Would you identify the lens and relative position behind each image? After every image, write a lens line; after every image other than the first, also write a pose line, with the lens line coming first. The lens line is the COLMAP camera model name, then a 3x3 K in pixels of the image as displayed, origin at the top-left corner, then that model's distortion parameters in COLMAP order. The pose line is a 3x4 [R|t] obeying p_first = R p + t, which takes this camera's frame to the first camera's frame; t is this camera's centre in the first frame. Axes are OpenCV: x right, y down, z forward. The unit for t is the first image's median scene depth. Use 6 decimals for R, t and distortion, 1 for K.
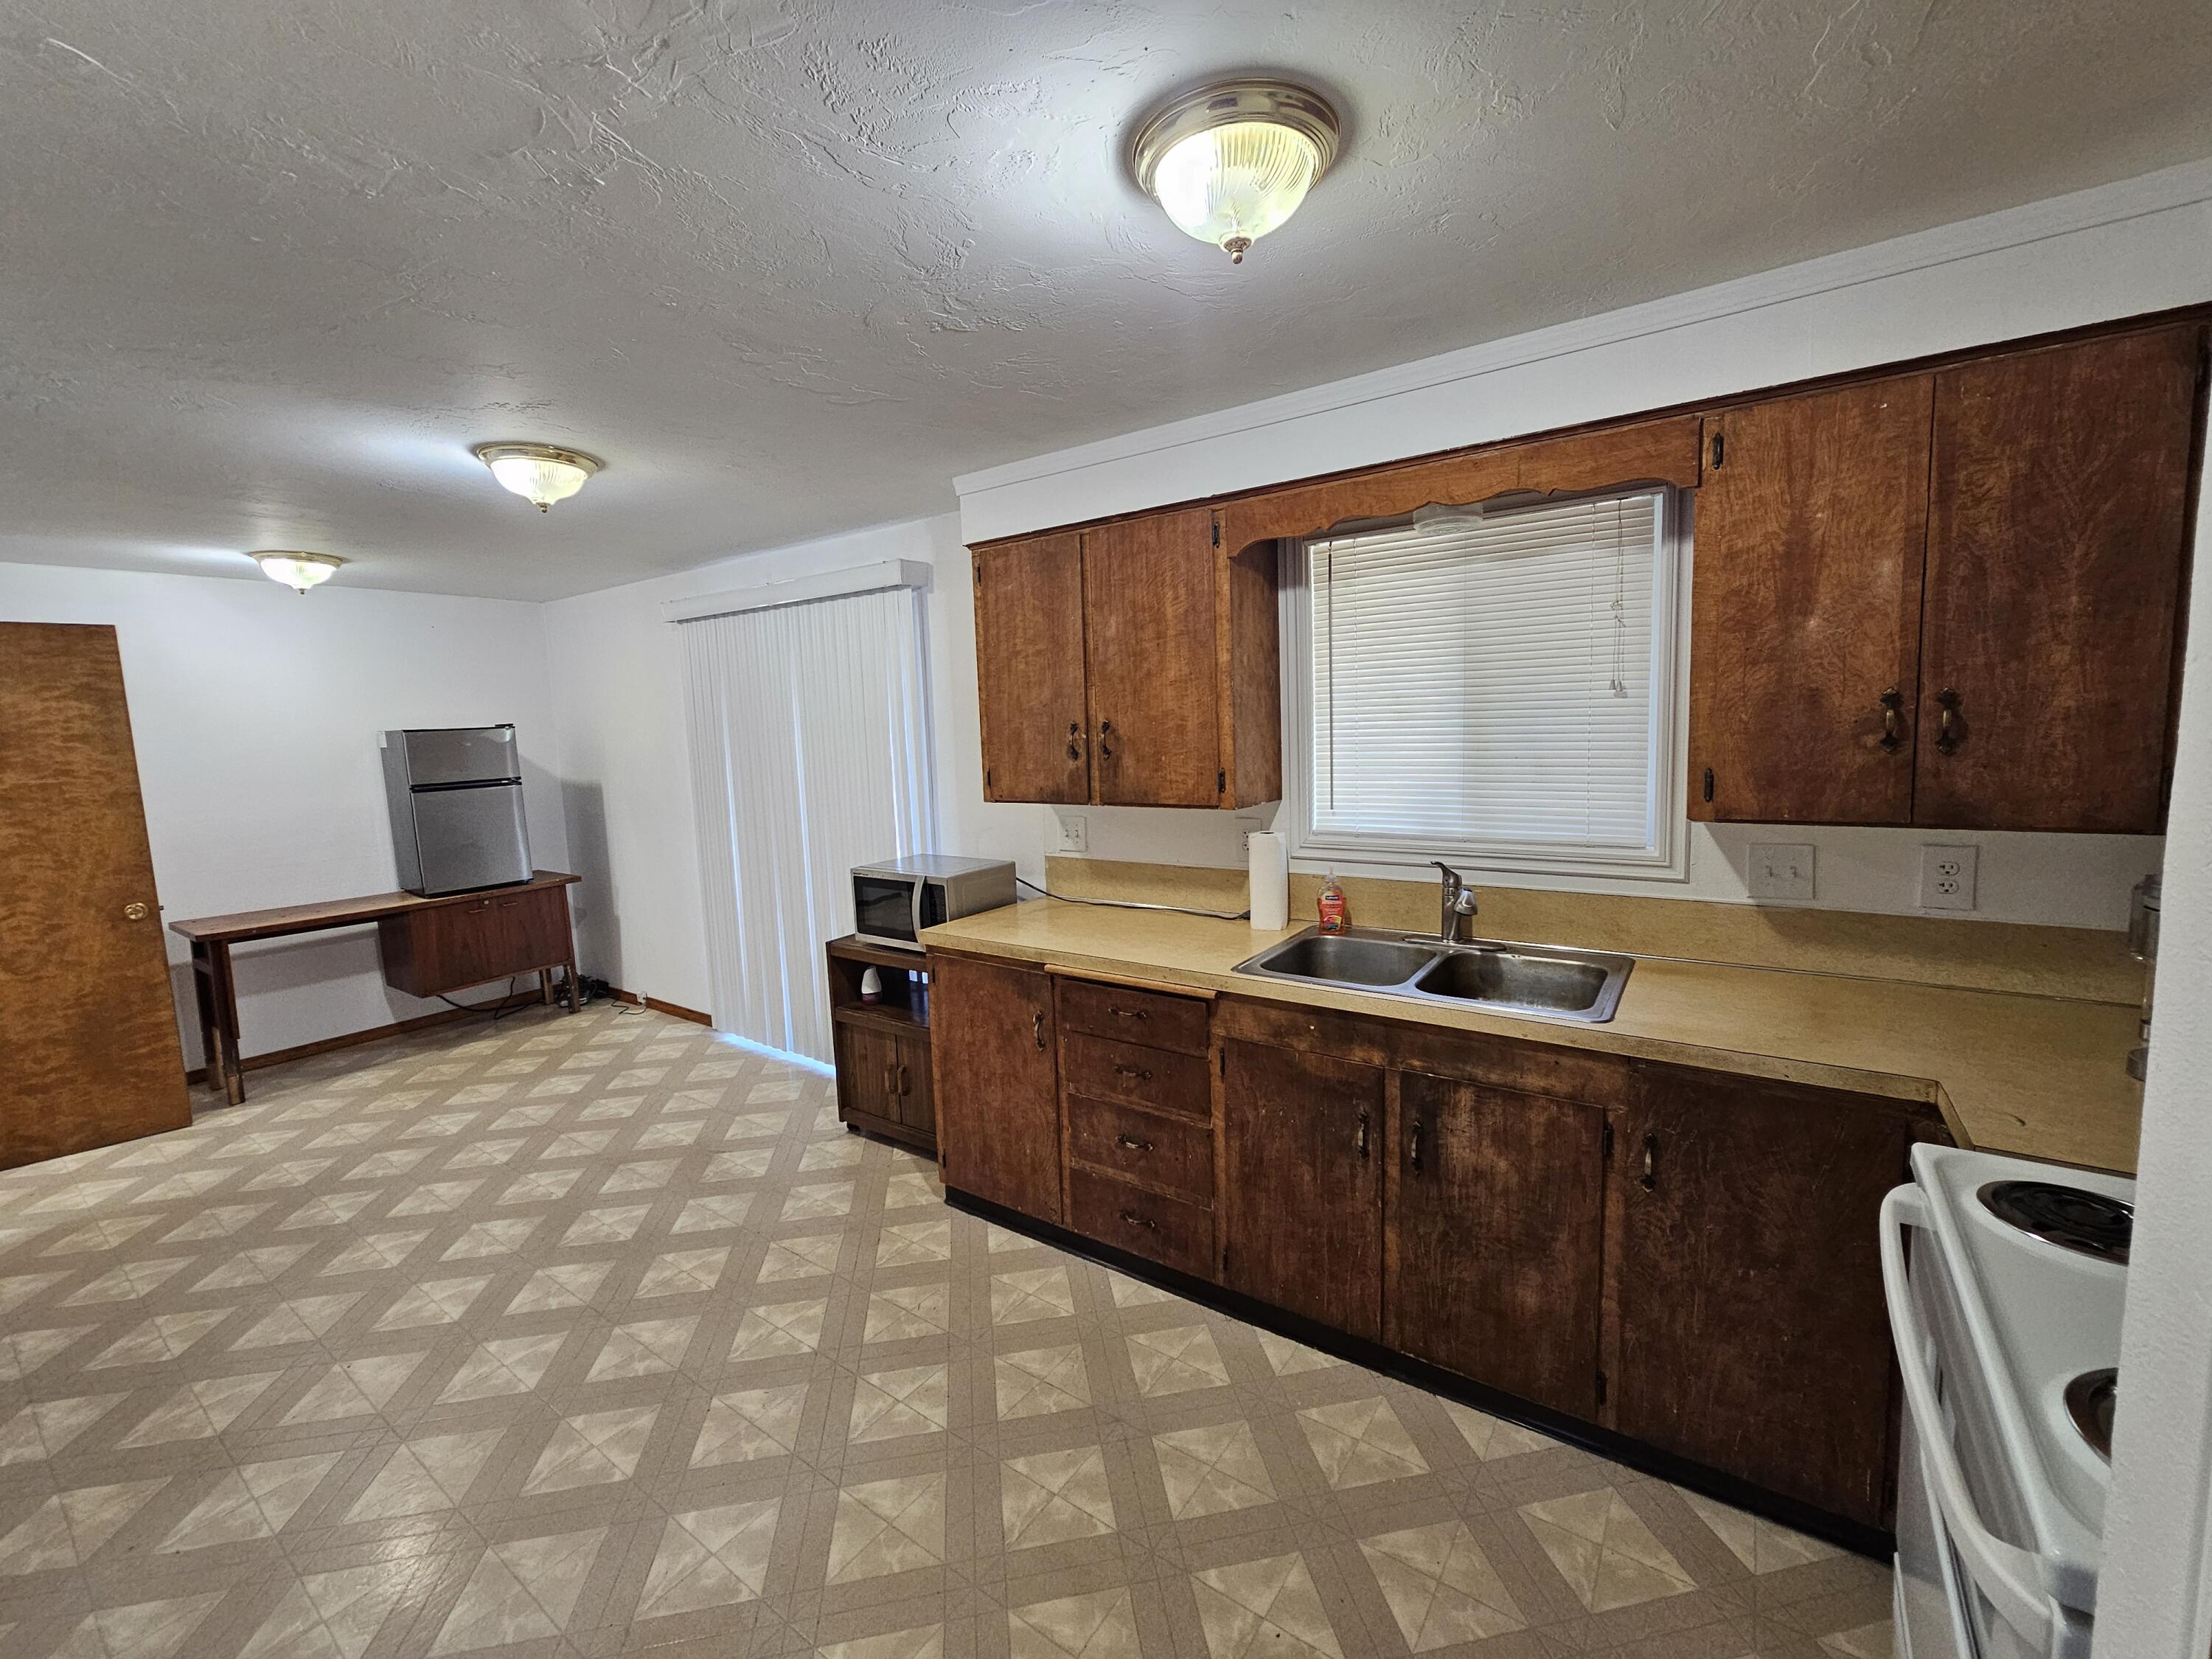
lens RADIAL K [[901.7, 0, 1116.1], [0, 901.7, 822.0], [0, 0, 1]] dist [0.000444, -0.000300]
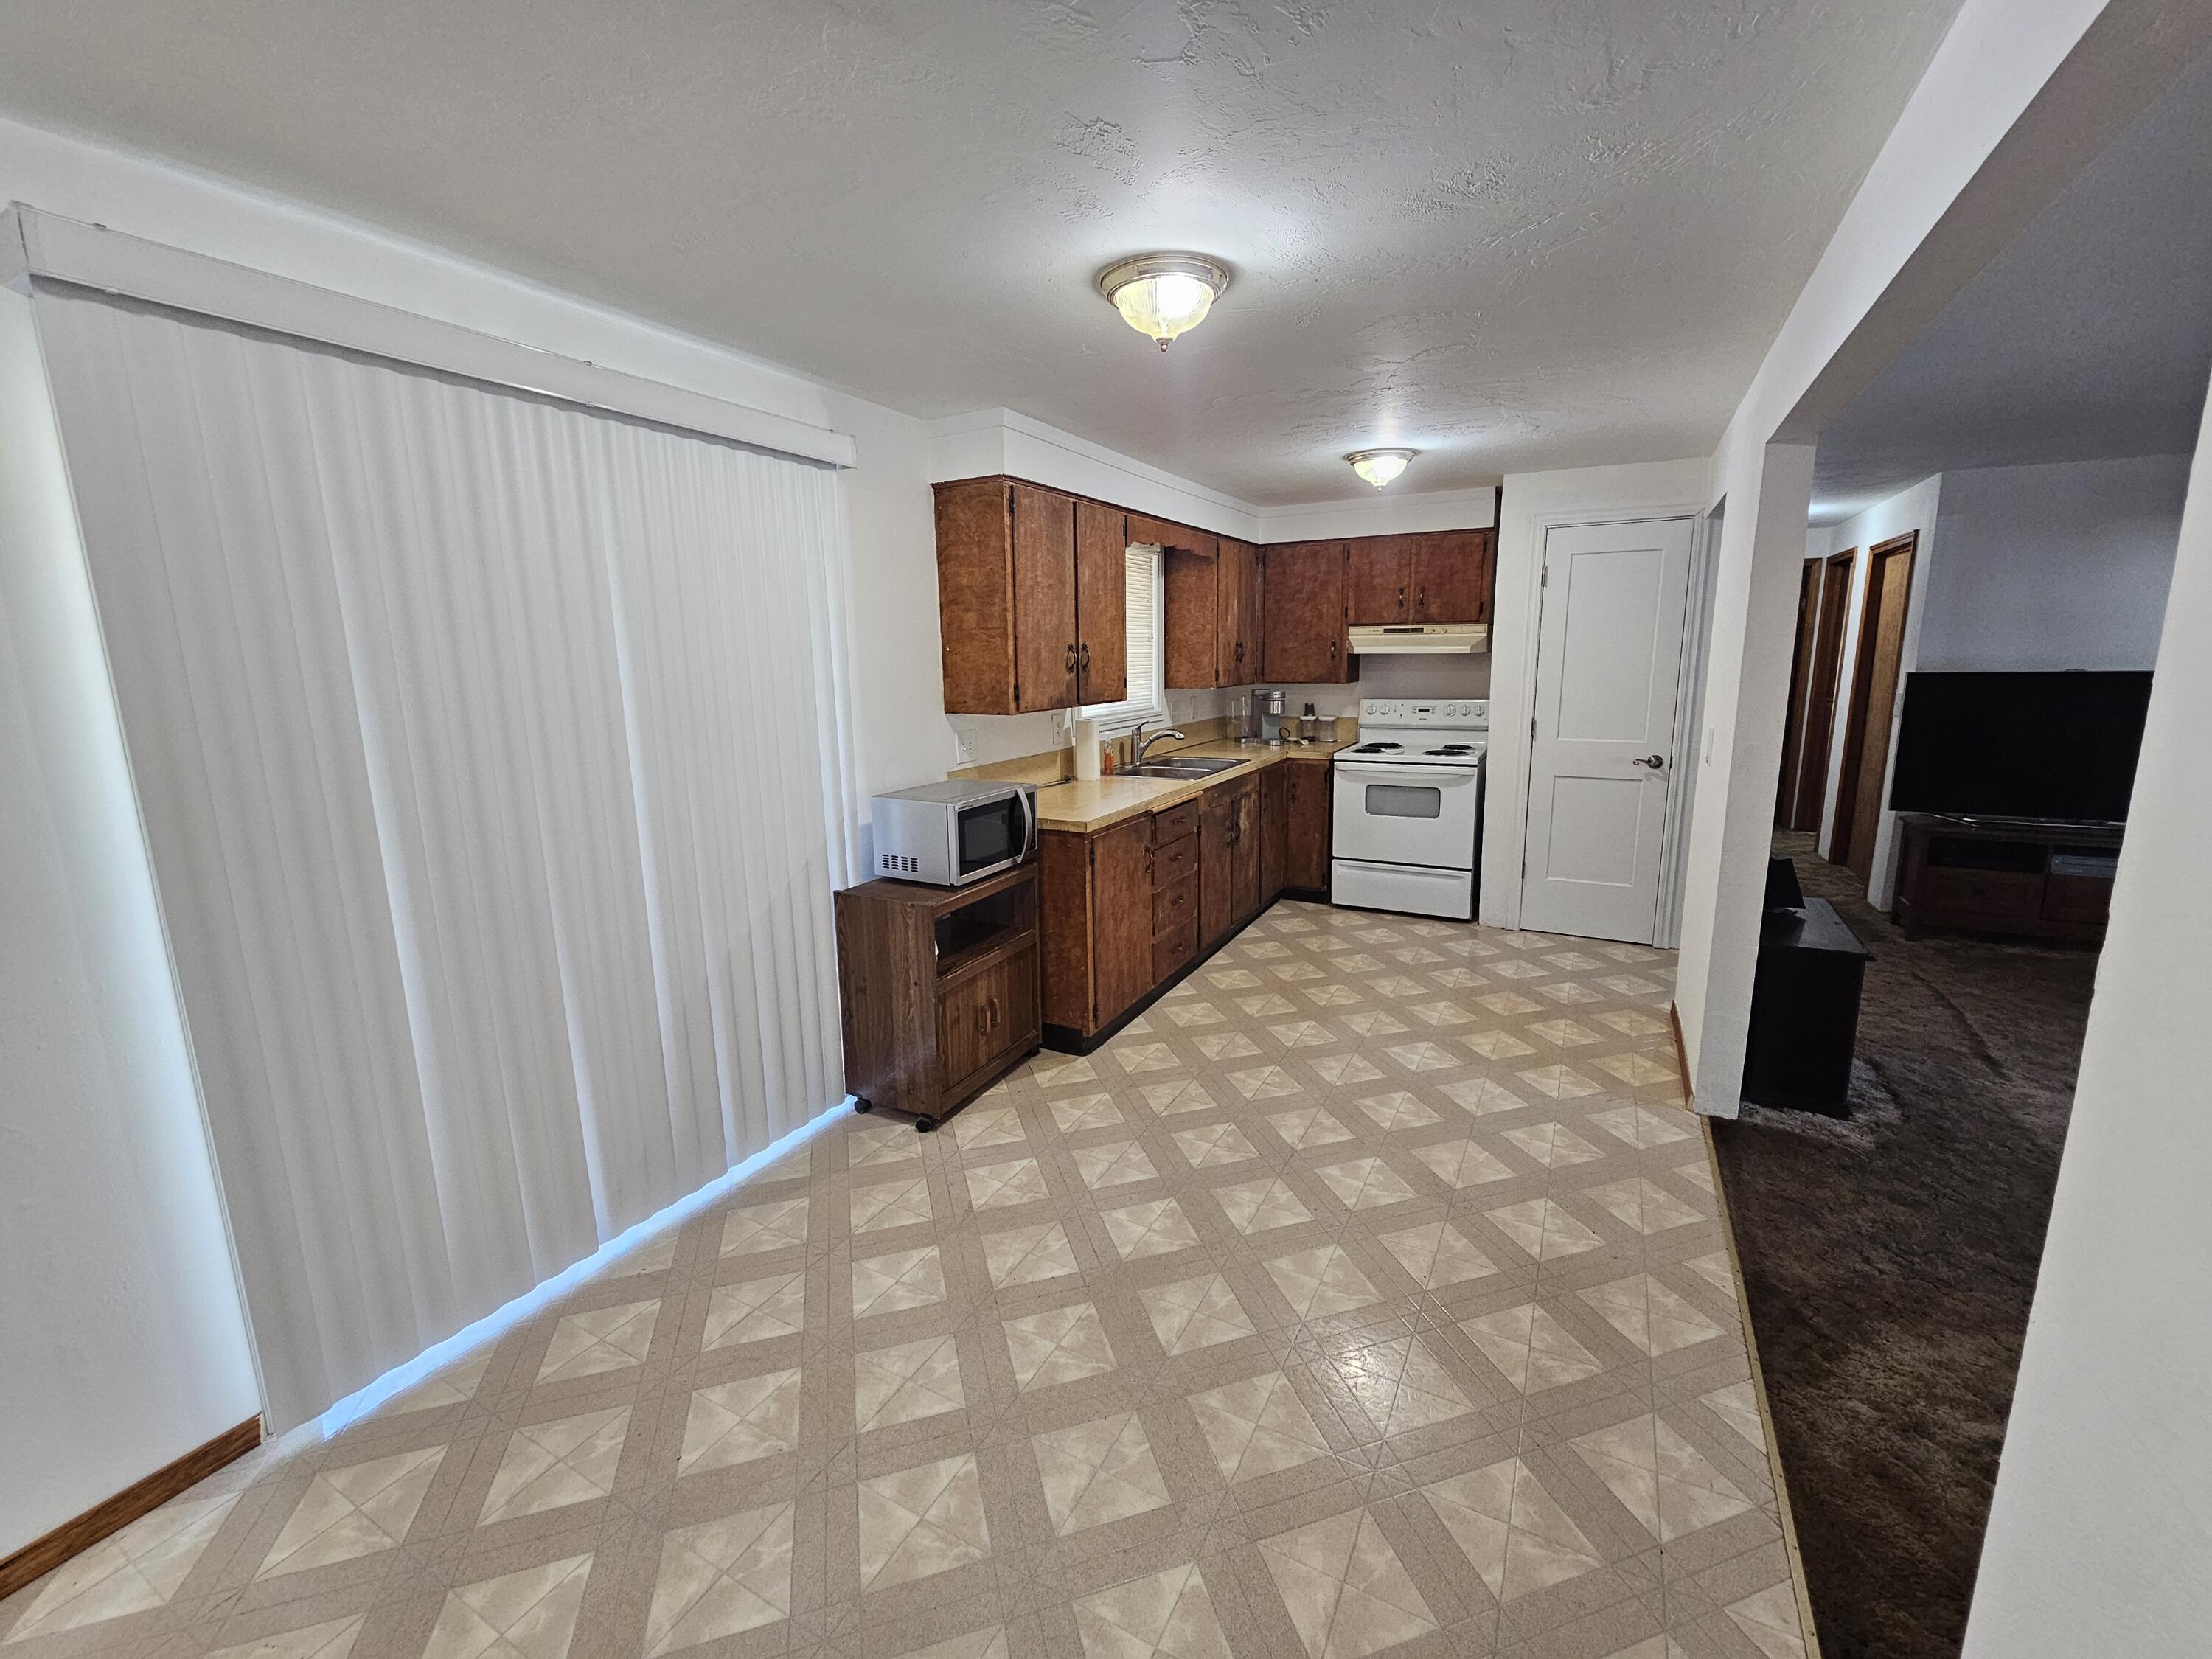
lens RADIAL K [[901.7, 0, 1116.1], [0, 901.7, 822.0], [0, 0, 1]] dist [0.000444, -0.000300]
pose [[-0.123228, -0.148105, 0.981264, -1.380282], [0.130575, 0.977784, 0.163977, -0.063745], [-0.983750, 0.148335, -0.101152, 1.104090]]
